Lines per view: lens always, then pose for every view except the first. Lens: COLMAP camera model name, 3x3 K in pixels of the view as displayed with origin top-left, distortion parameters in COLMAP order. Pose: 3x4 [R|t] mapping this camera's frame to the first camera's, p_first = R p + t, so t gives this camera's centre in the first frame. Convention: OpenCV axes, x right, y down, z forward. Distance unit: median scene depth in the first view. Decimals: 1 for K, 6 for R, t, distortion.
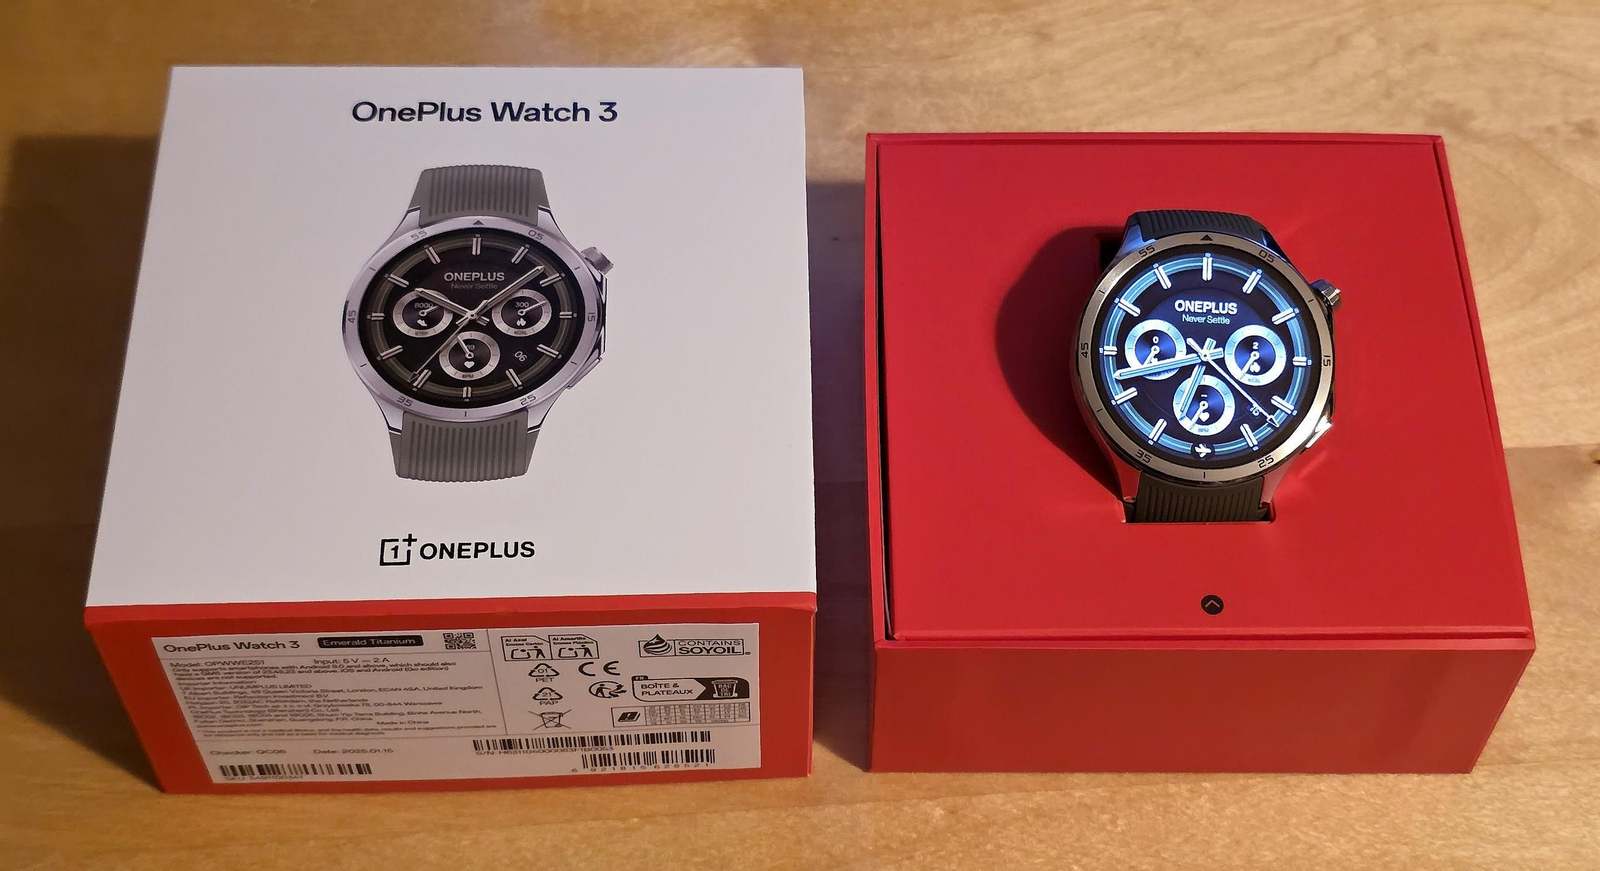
lens RADIAL K [[2586.2, 0, 800.0], [0, 2586.2, 435.5], [0, 0, 1]] dist [-0.019039, 0.008339]
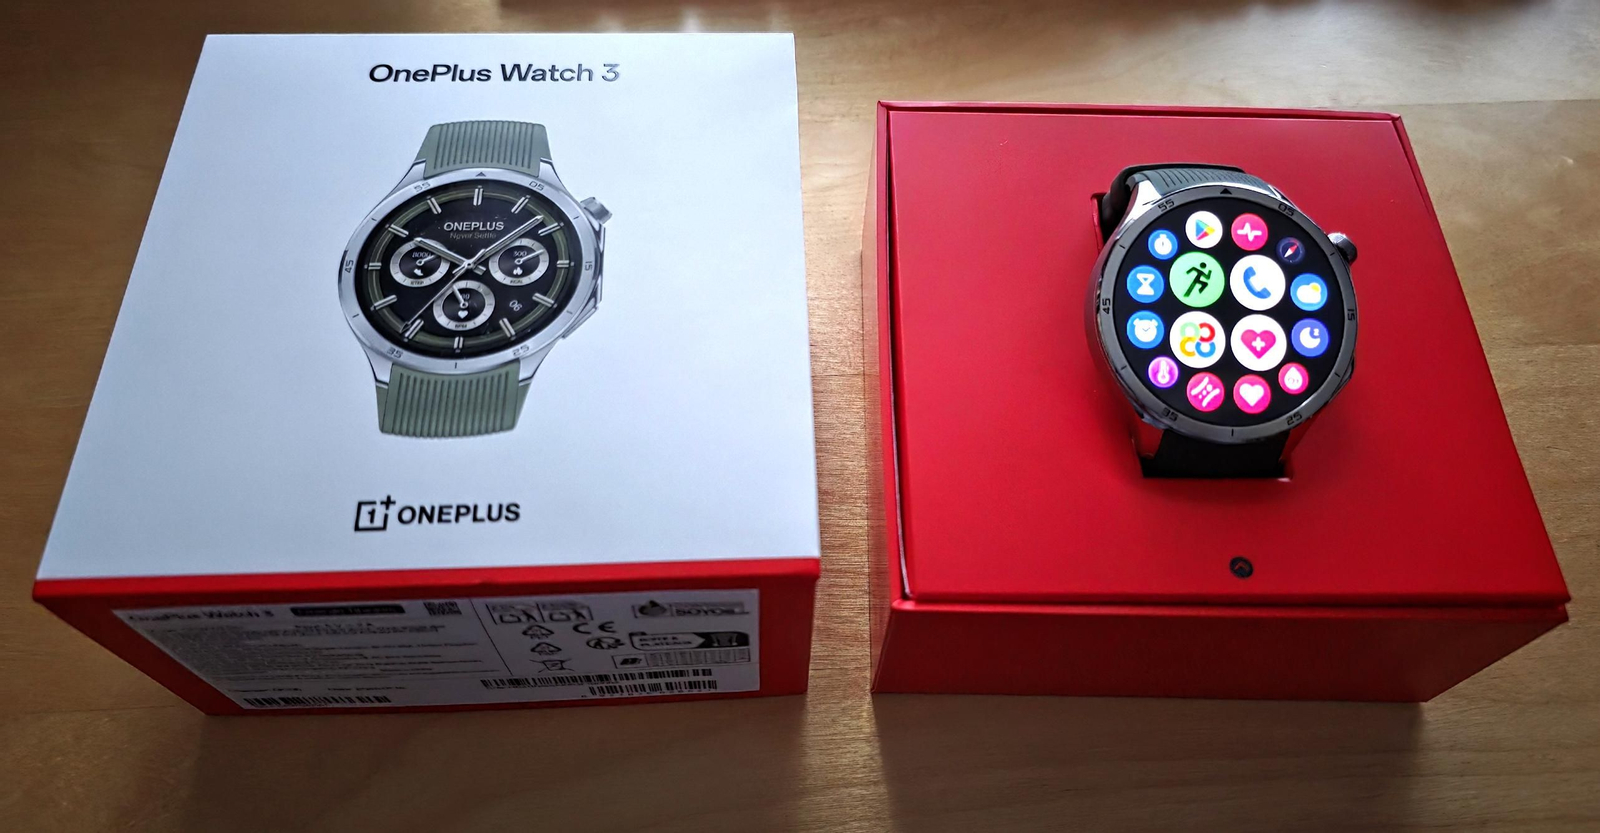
lens RADIAL K [[1198.2, 0, 800.0], [0, 1198.2, 416.5], [0, 0, 1]] dist [0.004081, -0.000988]
pose [[0.999684, -0.008266, 0.023744, -0.009893], [0.006516, 0.997322, 0.072847, -0.020822], [-0.024283, -0.072669, 0.997060, 0.532736]]
